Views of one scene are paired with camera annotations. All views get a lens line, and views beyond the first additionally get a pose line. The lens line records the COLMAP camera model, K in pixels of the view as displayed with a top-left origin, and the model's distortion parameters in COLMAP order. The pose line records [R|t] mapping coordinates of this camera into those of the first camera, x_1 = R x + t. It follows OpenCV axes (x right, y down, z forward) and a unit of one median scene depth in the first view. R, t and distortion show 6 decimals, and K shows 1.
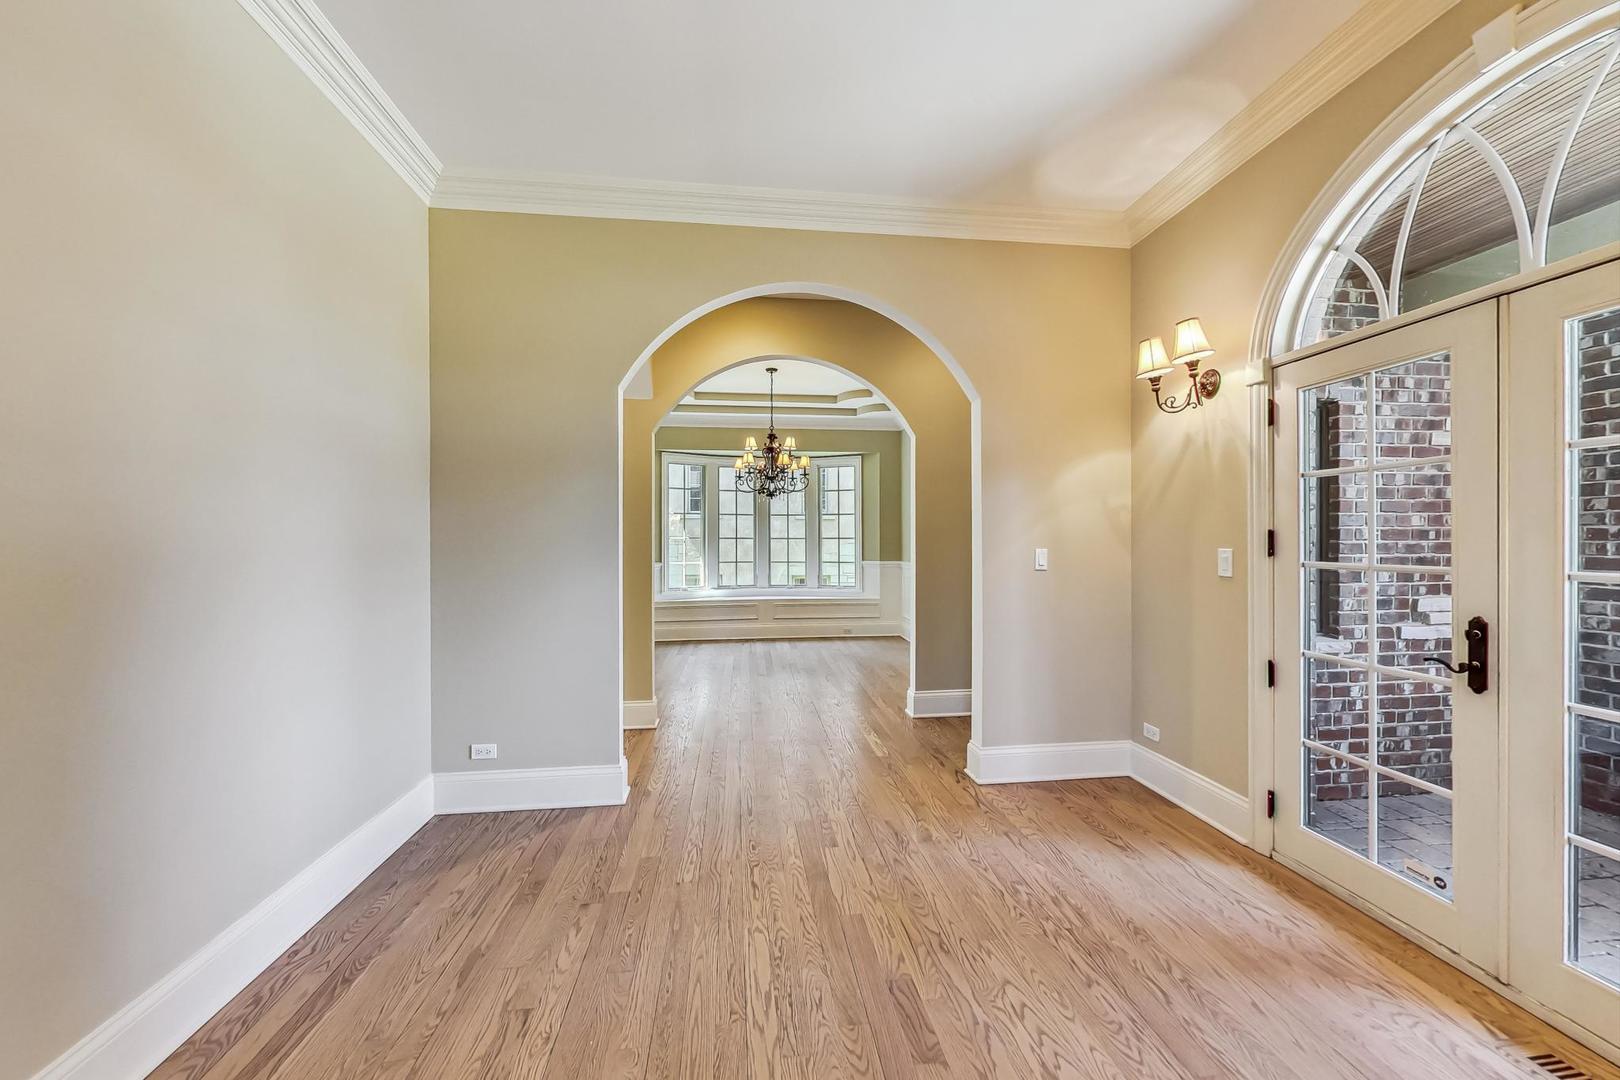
lens RADIAL K [[595.3, 0, 815.2], [0, 595.3, 541.6], [0, 0, 1]] dist [-0.000884, -0.000271]
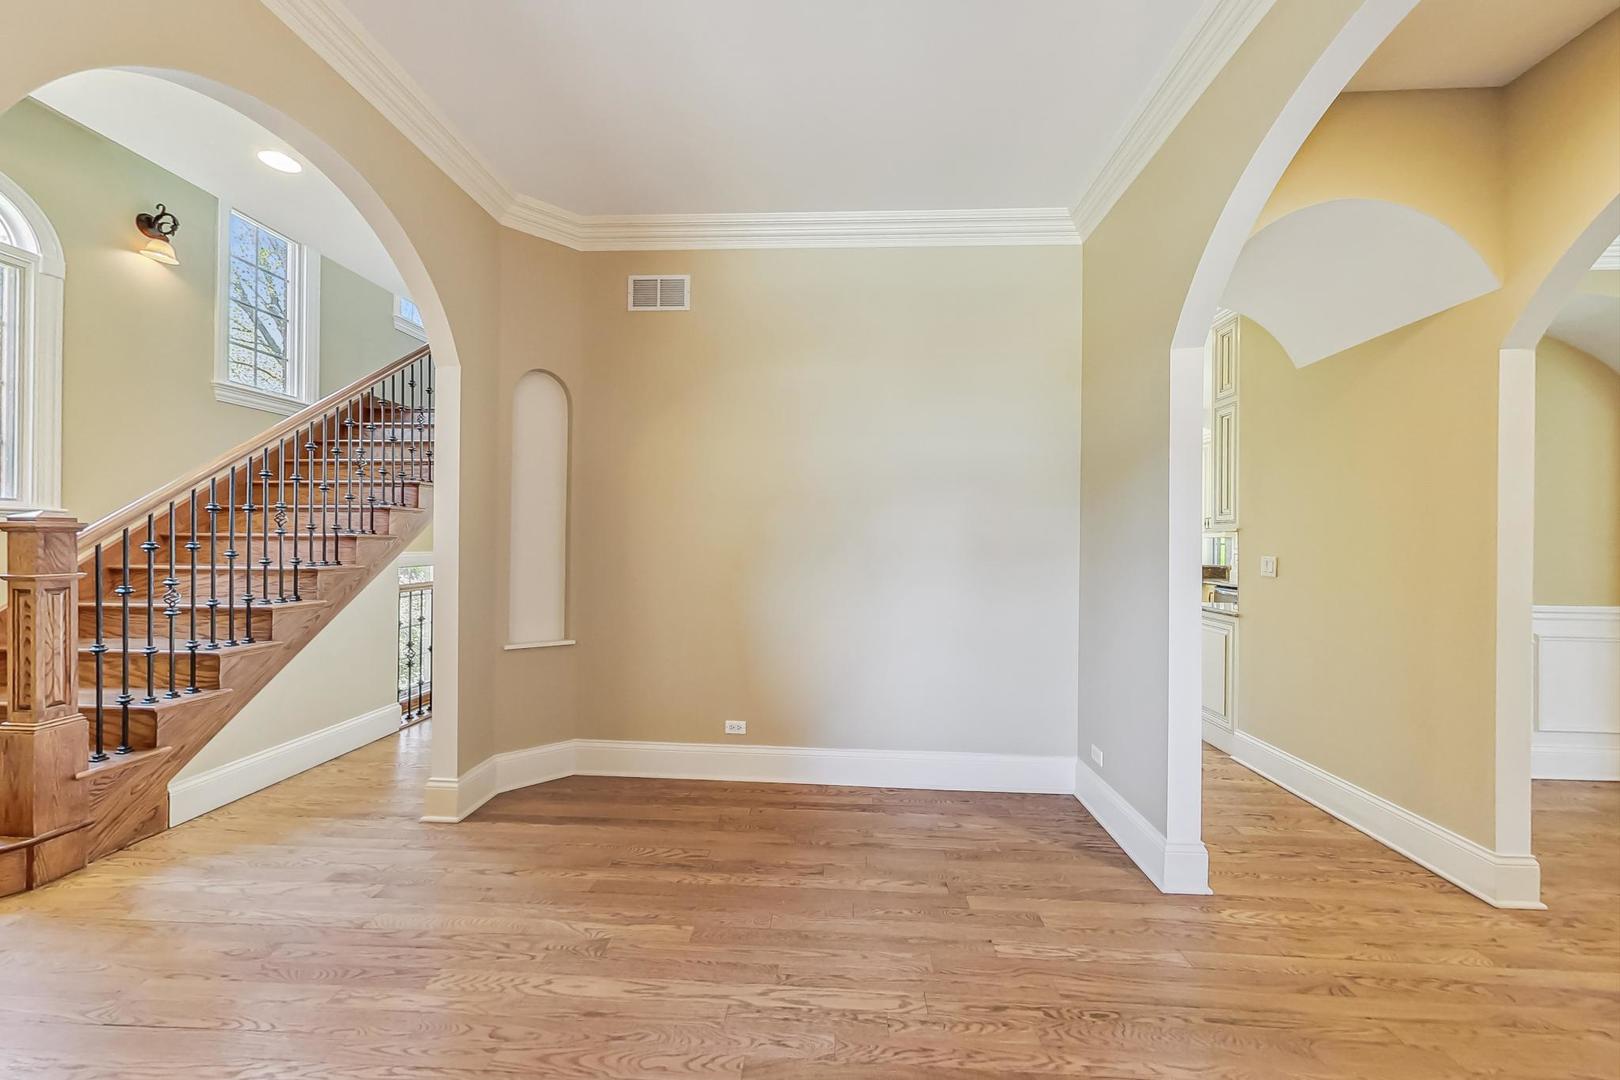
lens RADIAL K [[595.3, 0, 799.6], [0, 595.3, 538.7], [0, 0, 1]] dist [-0.000884, -0.000271]
pose [[-0.196171, 0.000729, -0.980569, 0.890556], [-0.013915, 0.999897, 0.003527, -0.017177], [0.980471, 0.014336, -0.196141, 1.170463]]
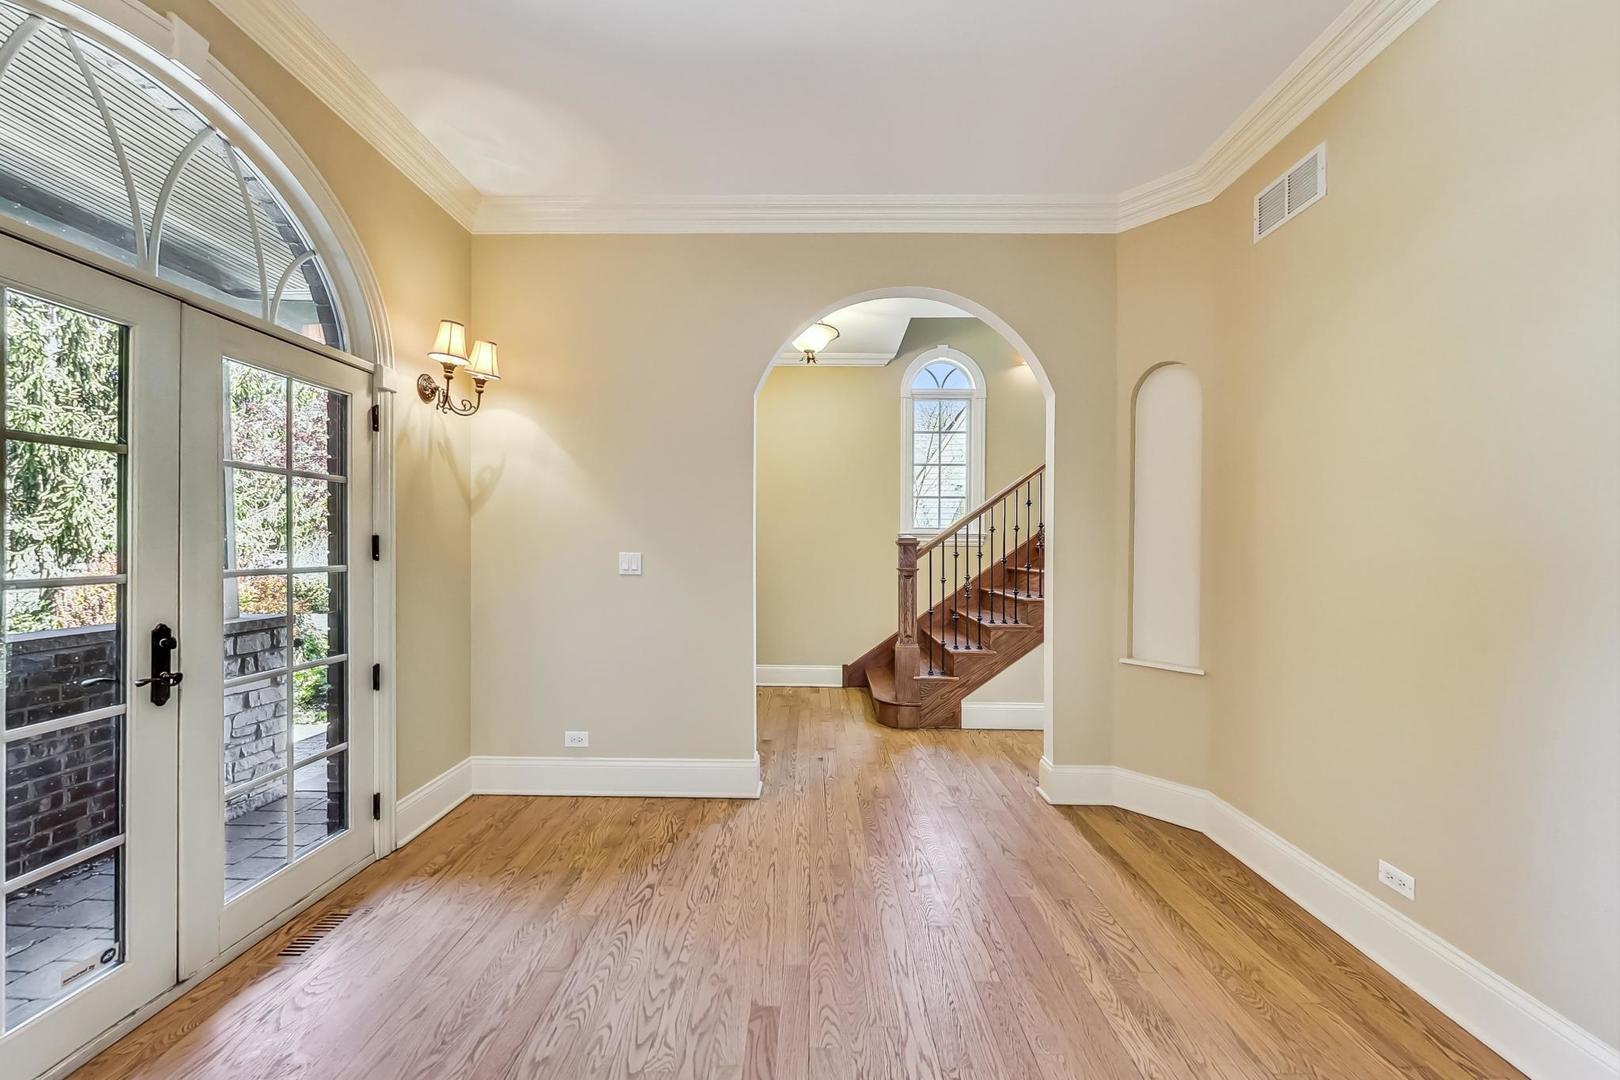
lens RADIAL K [[595.3, 0, 805.1], [0, 595.3, 540.0], [0, 0, 1]] dist [-0.000884, -0.000271]
pose [[-0.988580, -0.002927, 0.150668, -0.042330], [-0.003799, 0.999978, -0.005502, -0.008028], [-0.150648, -0.006011, -0.988569, 1.832839]]
